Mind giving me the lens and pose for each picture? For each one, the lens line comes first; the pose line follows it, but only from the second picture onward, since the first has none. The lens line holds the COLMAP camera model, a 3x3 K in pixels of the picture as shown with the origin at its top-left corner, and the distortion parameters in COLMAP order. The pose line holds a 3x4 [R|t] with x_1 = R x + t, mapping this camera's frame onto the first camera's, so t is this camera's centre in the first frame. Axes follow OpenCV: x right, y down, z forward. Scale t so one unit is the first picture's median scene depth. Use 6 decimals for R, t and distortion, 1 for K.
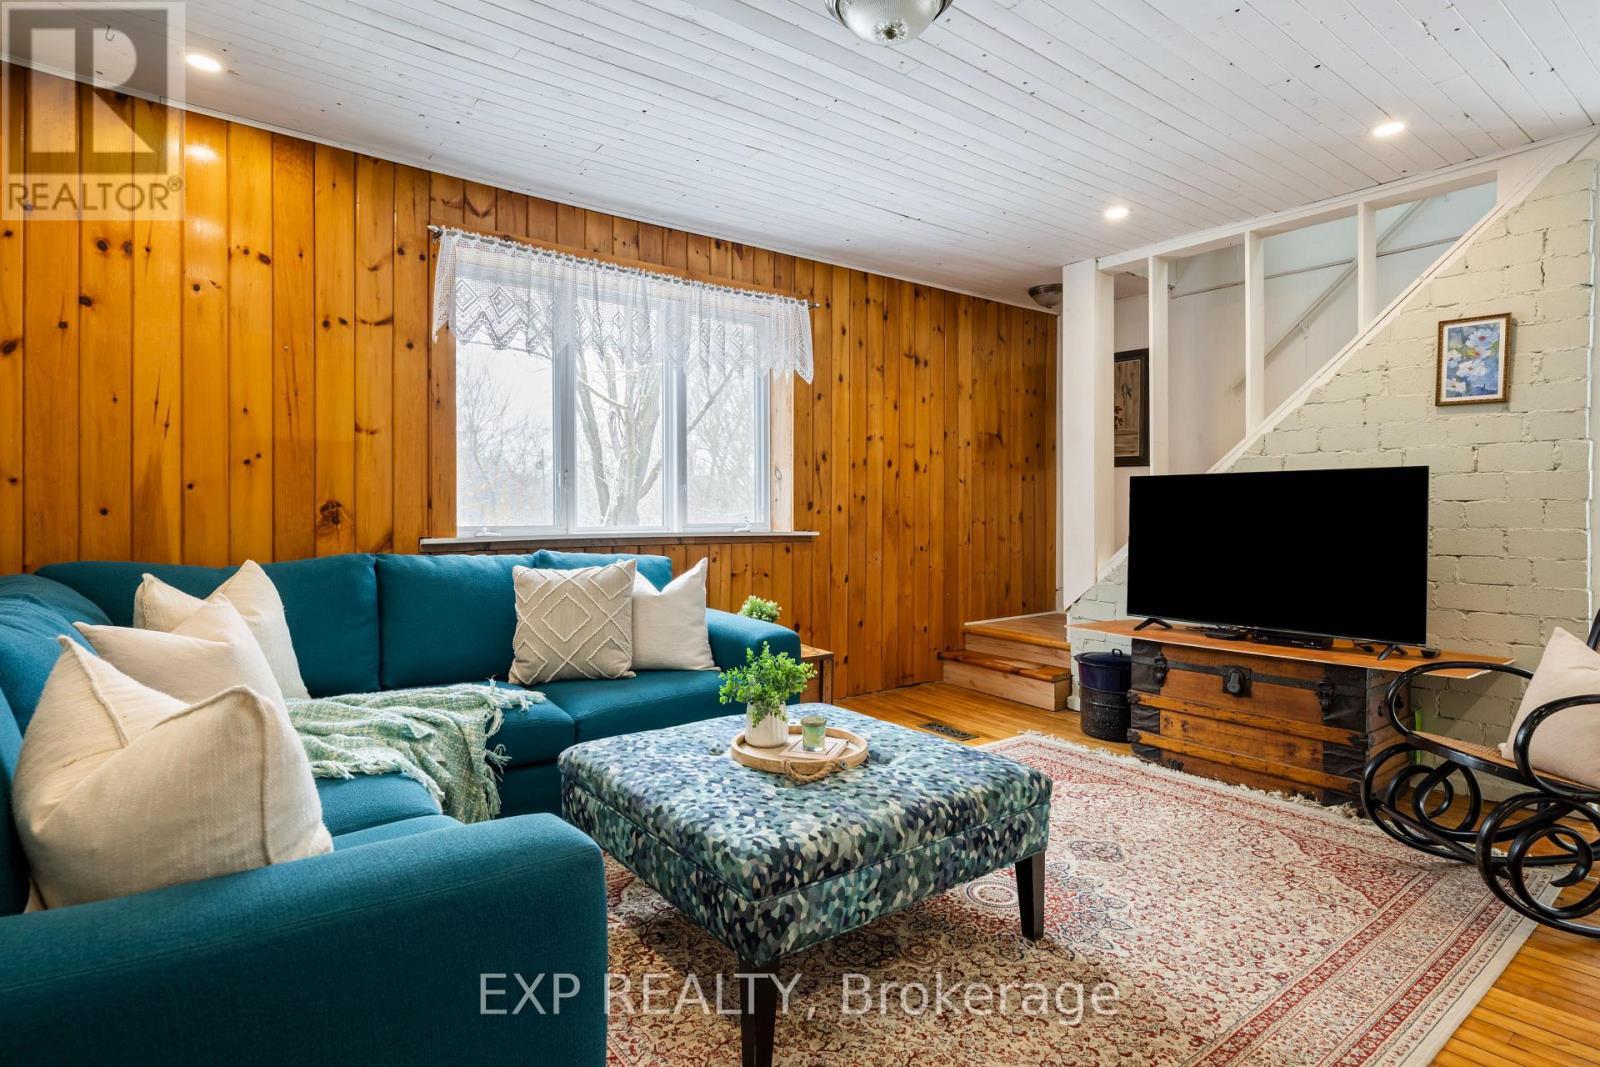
lens RADIAL K [[818.9, 0, 799.1], [0, 818.9, 518.1], [0, 0, 1]] dist [-0.000359, 0.000376]
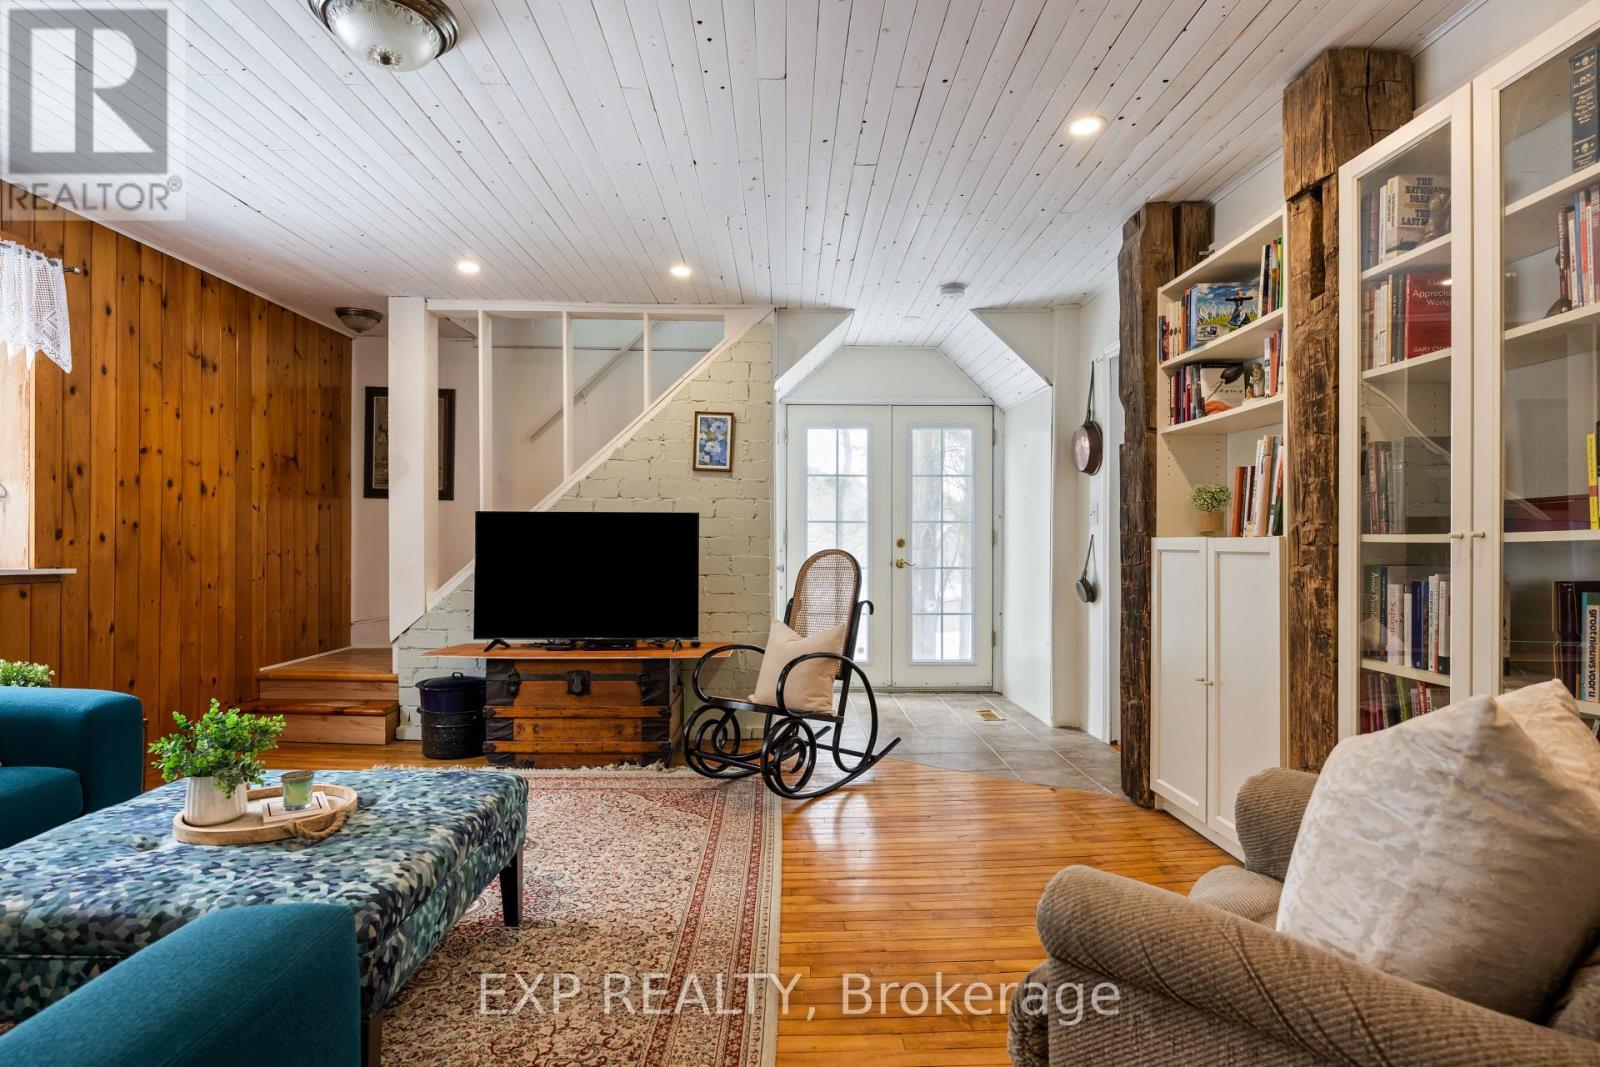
lens RADIAL K [[837.3, 0, 791.8], [0, 837.3, 542.8], [0, 0, 1]] dist [-0.000842, 0.000407]
pose [[0.583033, 0.003230, 0.812442, -0.293744], [0.001529, 0.999986, -0.005073, -0.003040], [-0.812447, 0.004200, 0.583020, 0.012700]]
